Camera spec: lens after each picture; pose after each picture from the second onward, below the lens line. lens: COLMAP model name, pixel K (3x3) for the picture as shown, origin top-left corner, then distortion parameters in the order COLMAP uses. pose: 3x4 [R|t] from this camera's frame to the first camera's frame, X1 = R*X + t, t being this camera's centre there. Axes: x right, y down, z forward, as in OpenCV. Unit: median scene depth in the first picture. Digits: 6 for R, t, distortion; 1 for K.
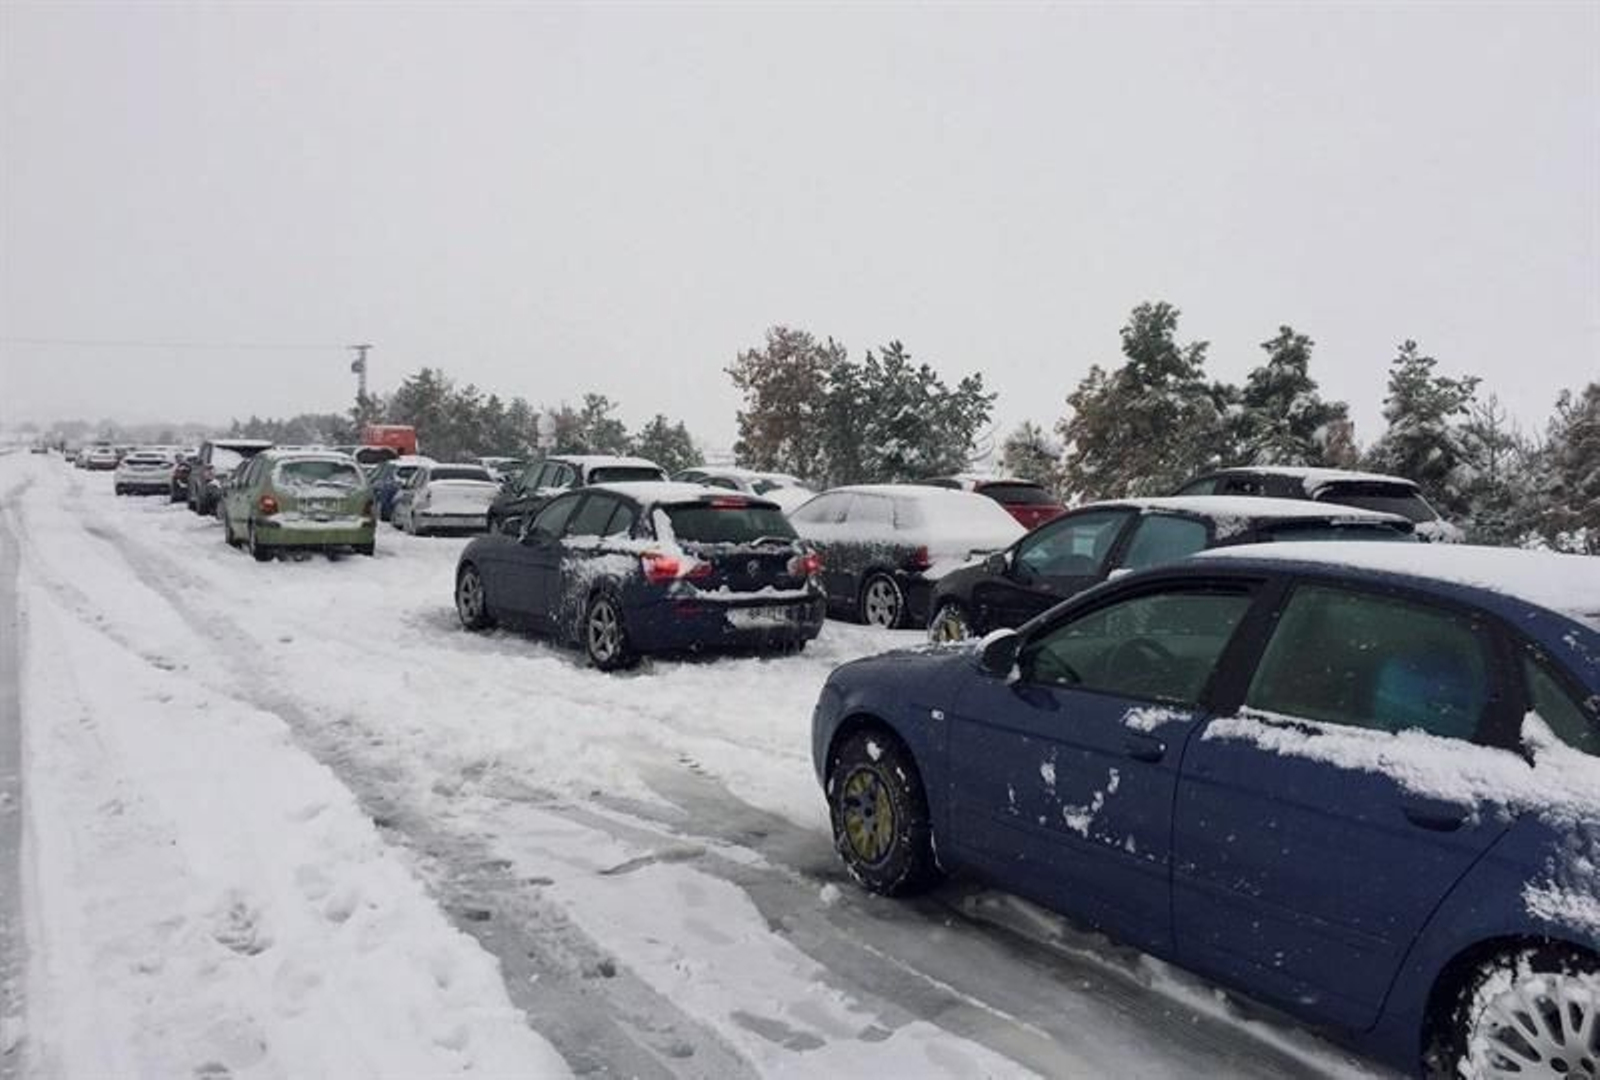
lens RADIAL K [[1357.2, 0, 792.1], [0, 1357.2, 495.2], [0, 0, 1]] dist [0.058658, -0.019674]
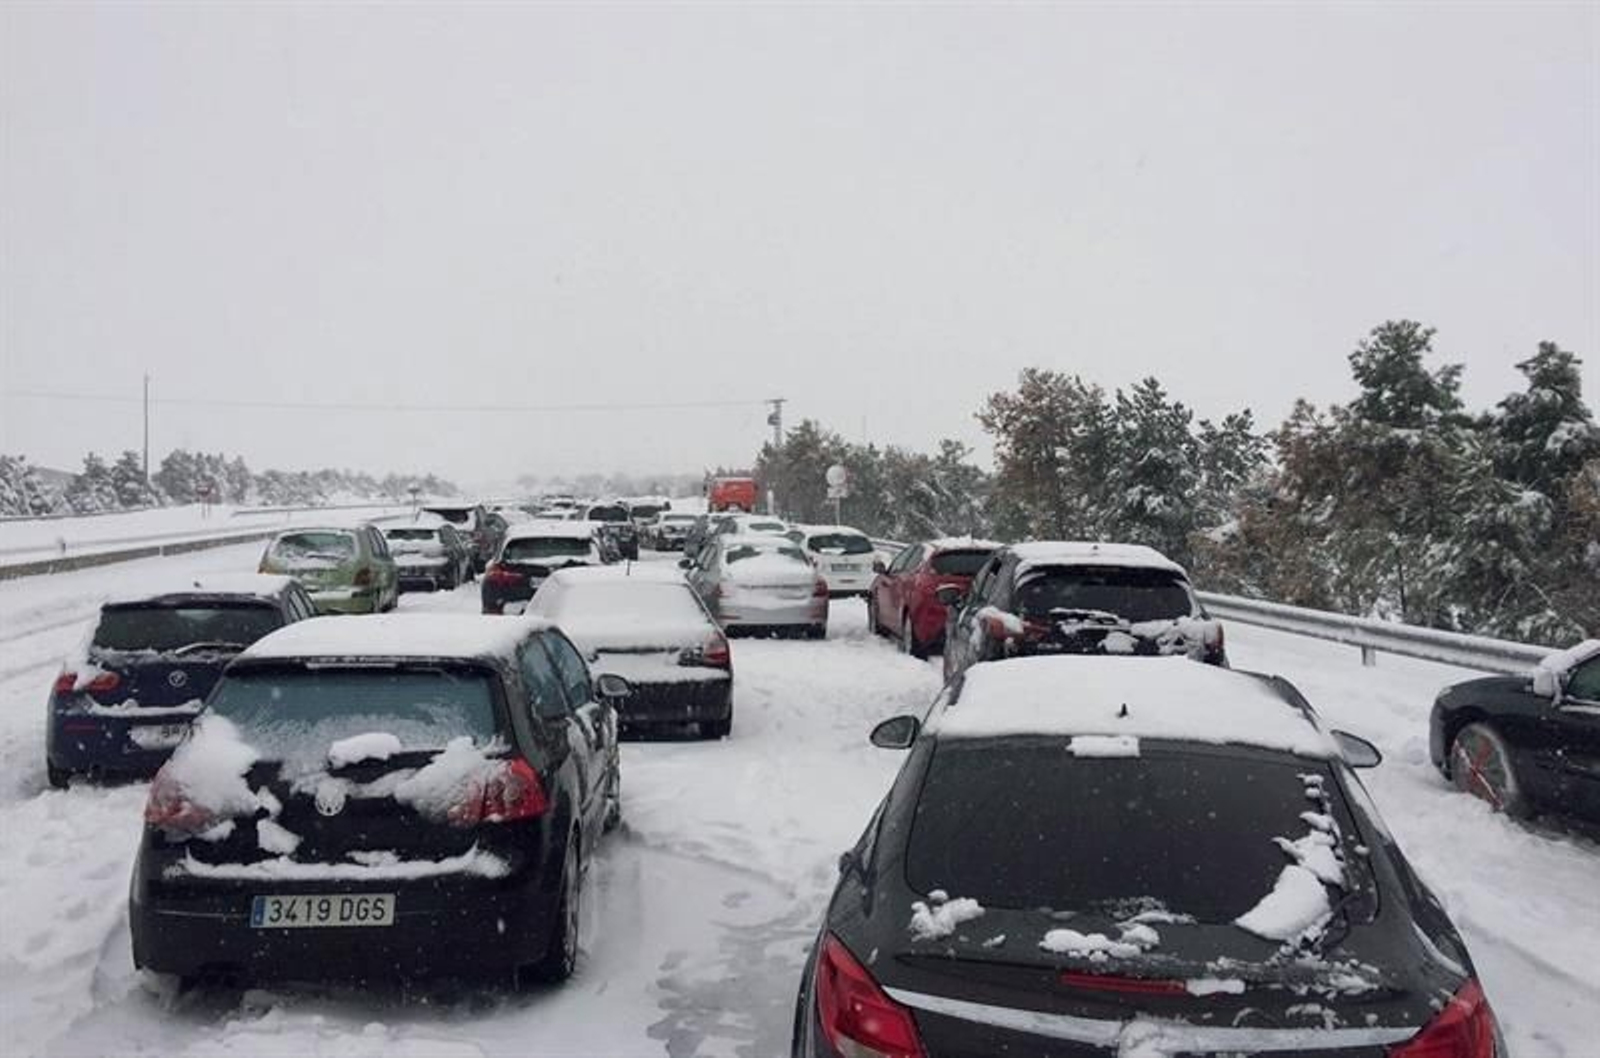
lens RADIAL K [[1349.9, 0, 792.2], [0, 1349.9, 450.7], [0, 0, 1]] dist [0.065581, -0.078225]
pose [[0.943352, -0.029653, -0.330465, 0.189926], [0.008774, 0.997879, -0.064496, -0.009932], [0.331677, 0.057943, 0.941612, 0.084018]]
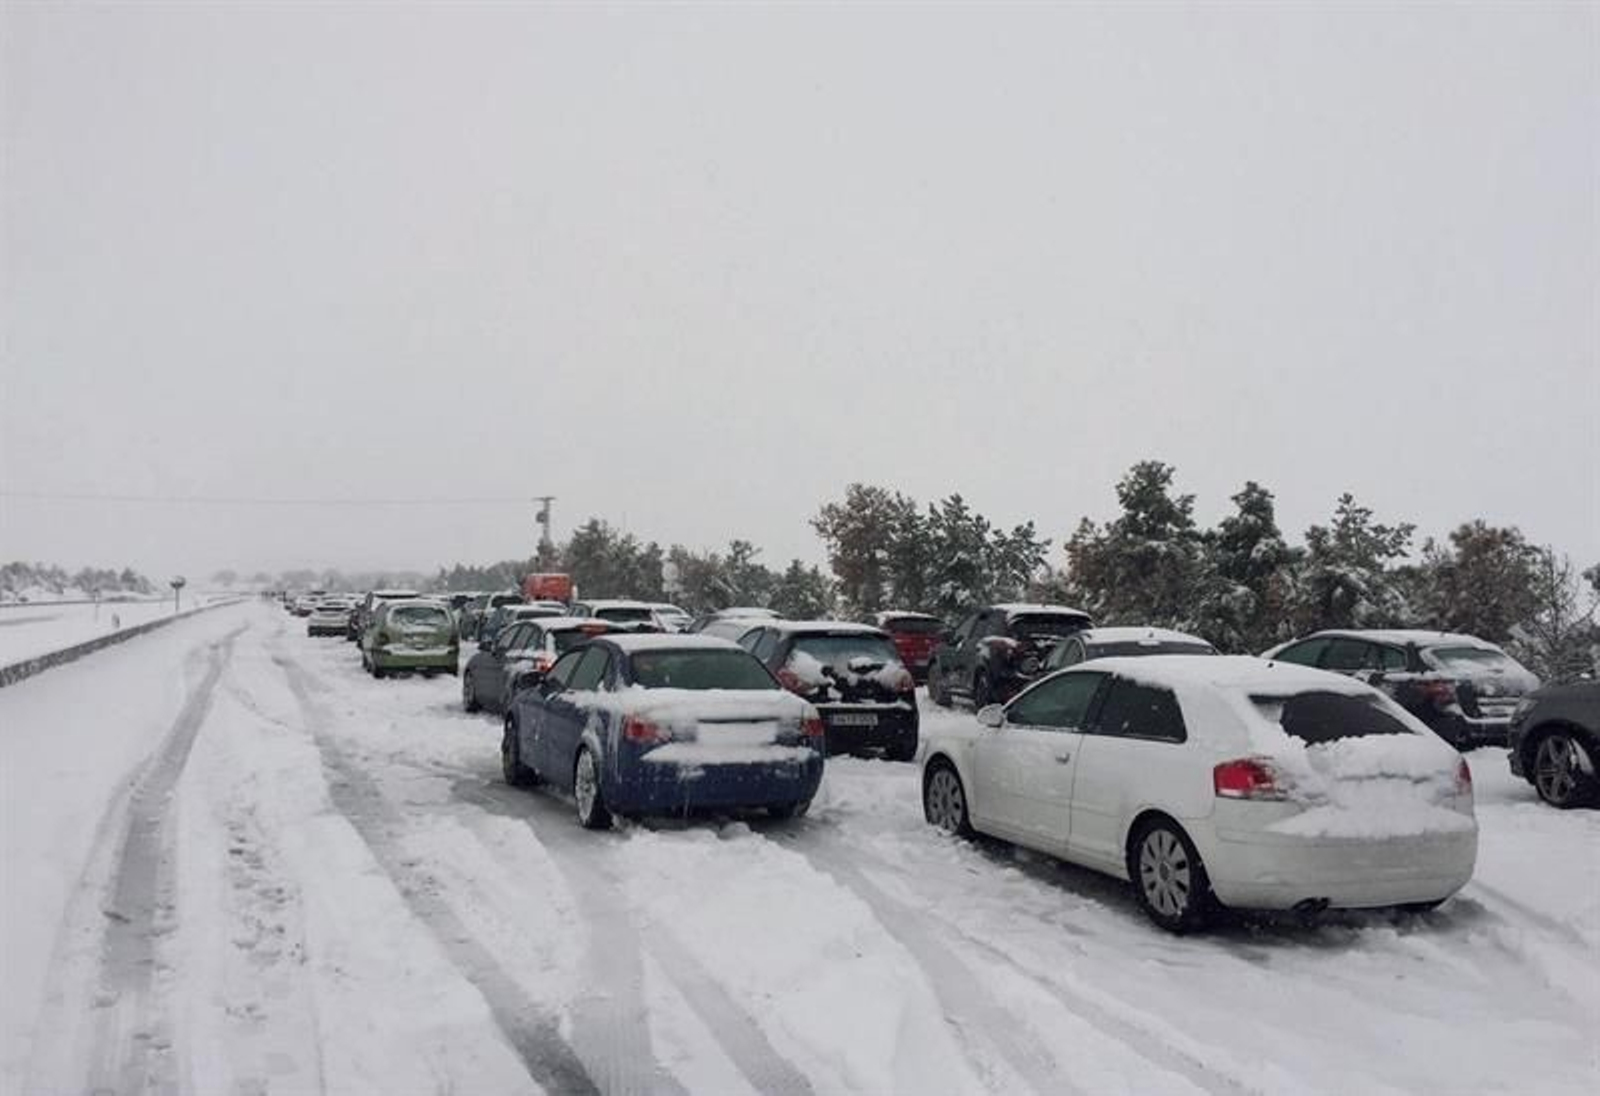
lens RADIAL K [[1390.5, 0, 771.6], [0, 1390.5, 483.1], [0, 0, 1]] dist [0.045500, 0.022412]
pose [[0.987616, -0.023238, -0.155158, 0.133901], [0.005994, 0.993837, -0.110694, 0.005501], [0.156774, 0.108393, 0.981668, -0.206038]]
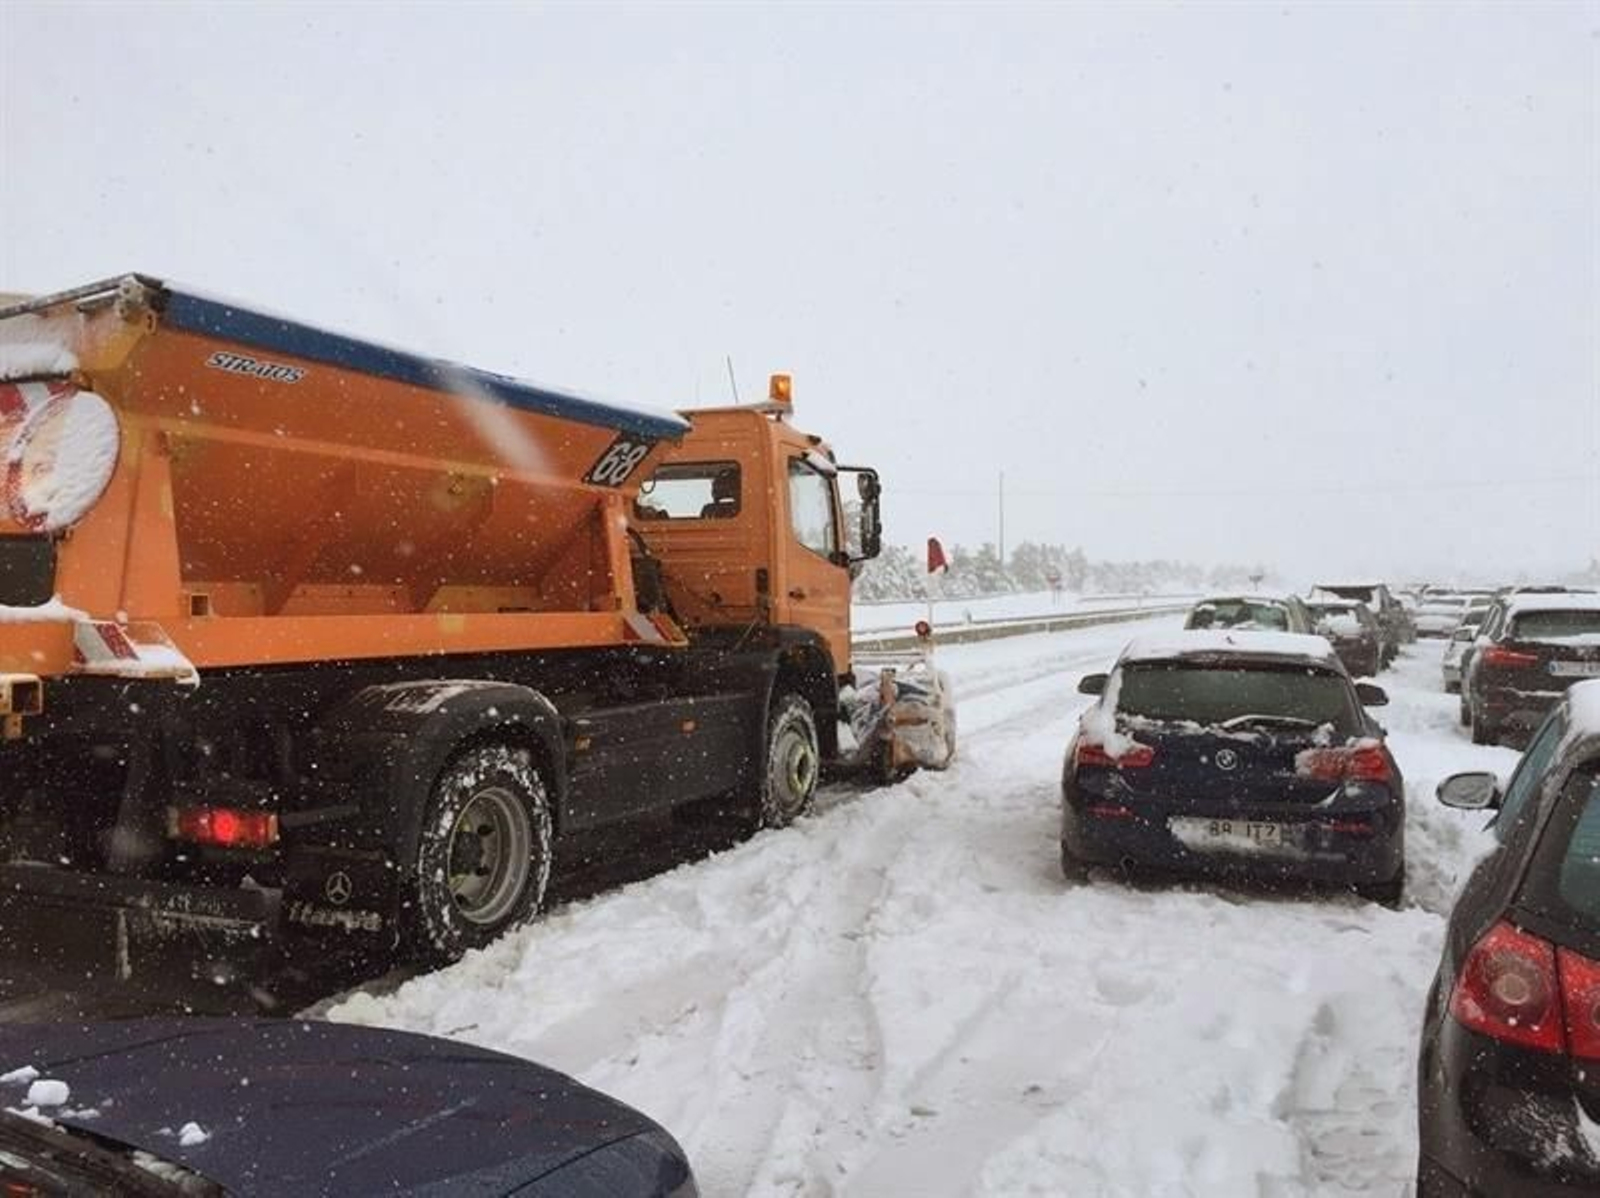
lens RADIAL K [[1348.4, 0, 795.2], [0, 1348.4, 587.6], [0, 0, 1]] dist [0.060425, -0.087885]
pose [[0.601218, -0.014798, -0.798948, 0.112241], [-0.014284, 0.999470, -0.029261, -0.002806], [0.798957, 0.029005, 0.600688, 0.123363]]
